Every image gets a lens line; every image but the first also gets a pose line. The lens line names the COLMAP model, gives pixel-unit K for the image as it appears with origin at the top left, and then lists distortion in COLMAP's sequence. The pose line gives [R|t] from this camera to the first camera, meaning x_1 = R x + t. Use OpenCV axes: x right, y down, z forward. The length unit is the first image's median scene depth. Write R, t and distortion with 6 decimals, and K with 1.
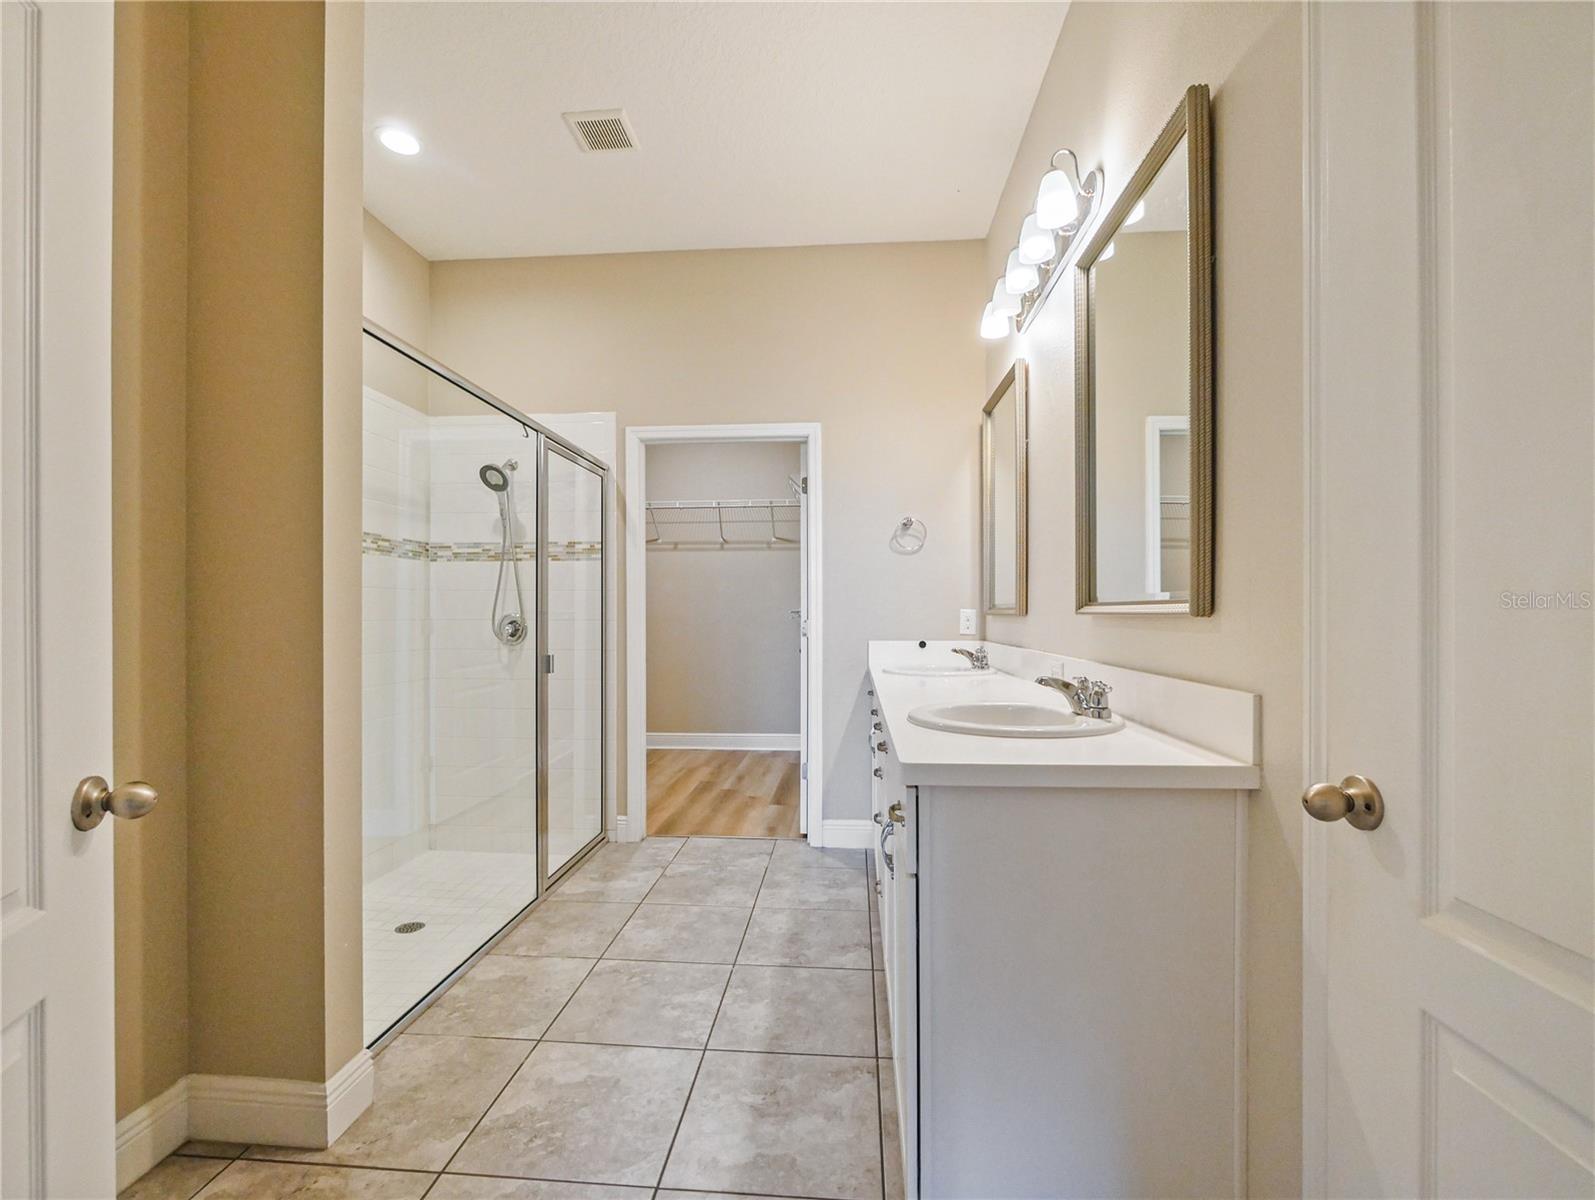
lens RADIAL K [[686.0, 0, 798.3], [0, 686.0, 604.8], [0, 0, 1]] dist [-0.006197, -0.000142]
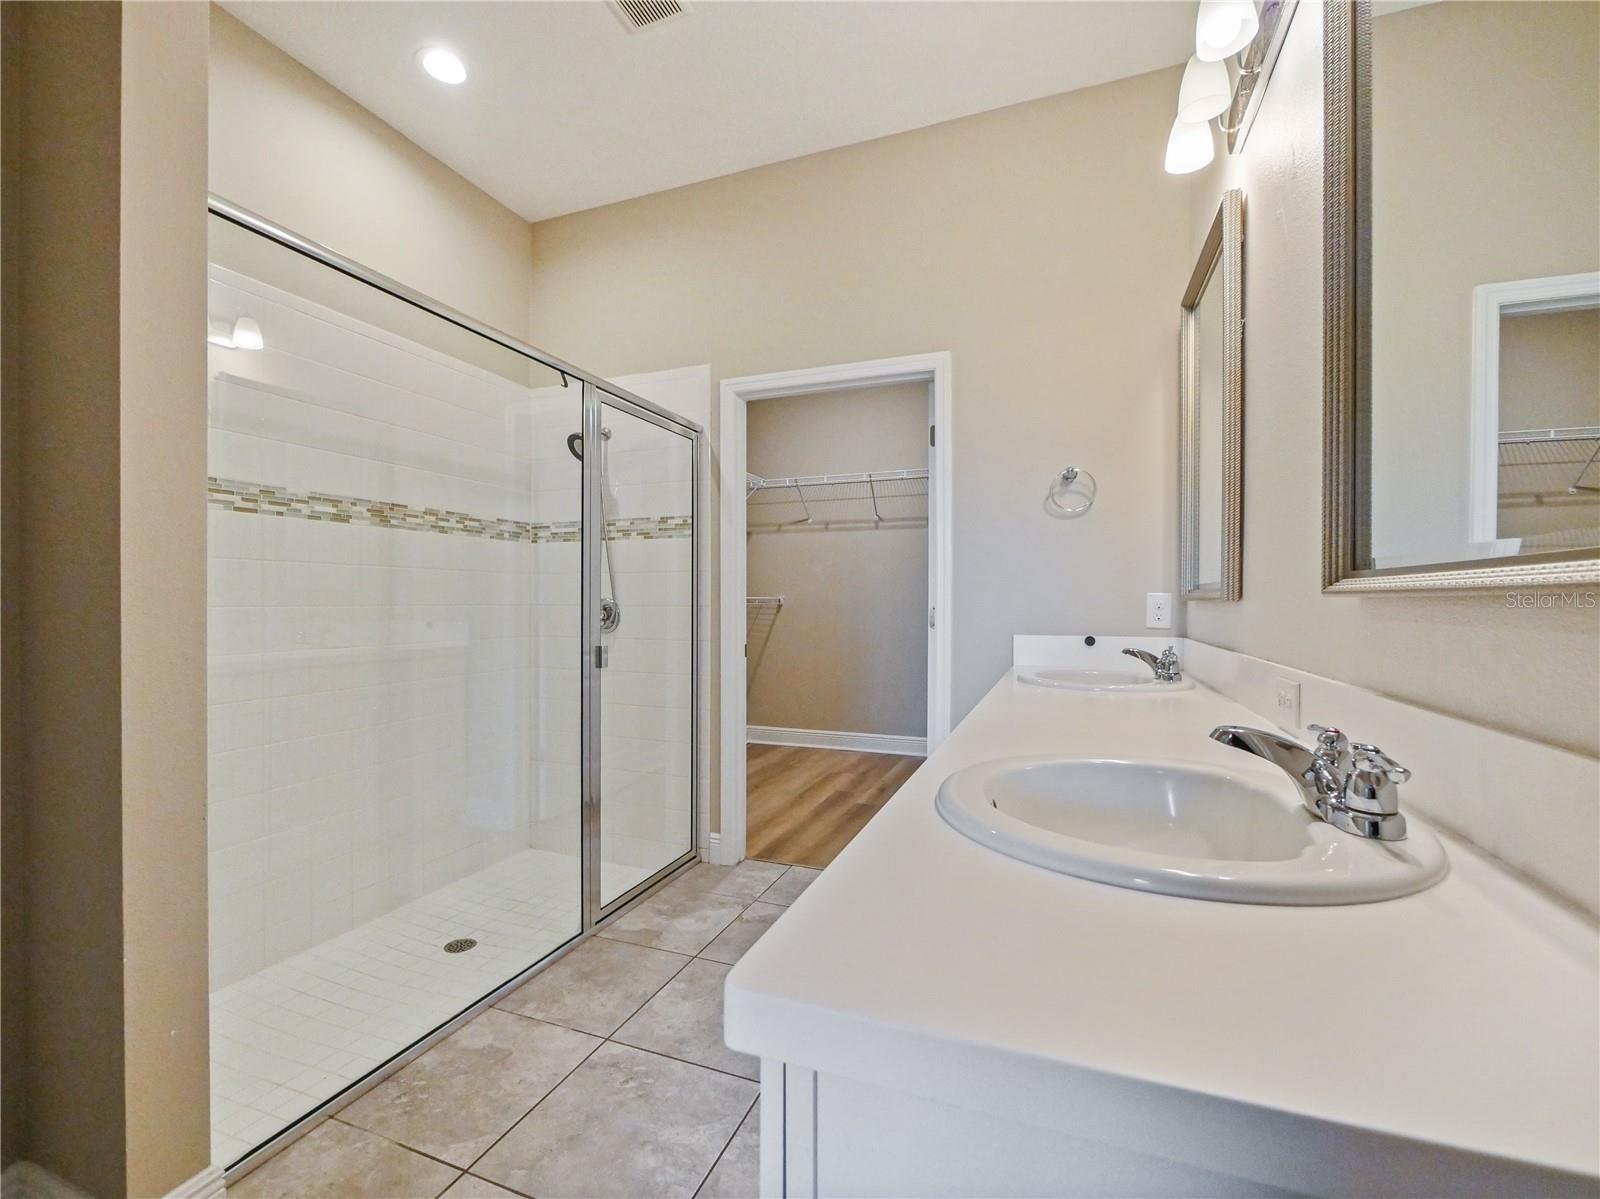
lens RADIAL K [[696.2, 0, 793.7], [0, 696.2, 600.3], [0, 0, 1]] dist [-0.004384, 0.000189]
pose [[0.957986, 0.001976, -0.286809, 0.093066], [0.001141, 0.999942, 0.010698, 0.006481], [0.286813, -0.010576, 0.957928, 0.206994]]
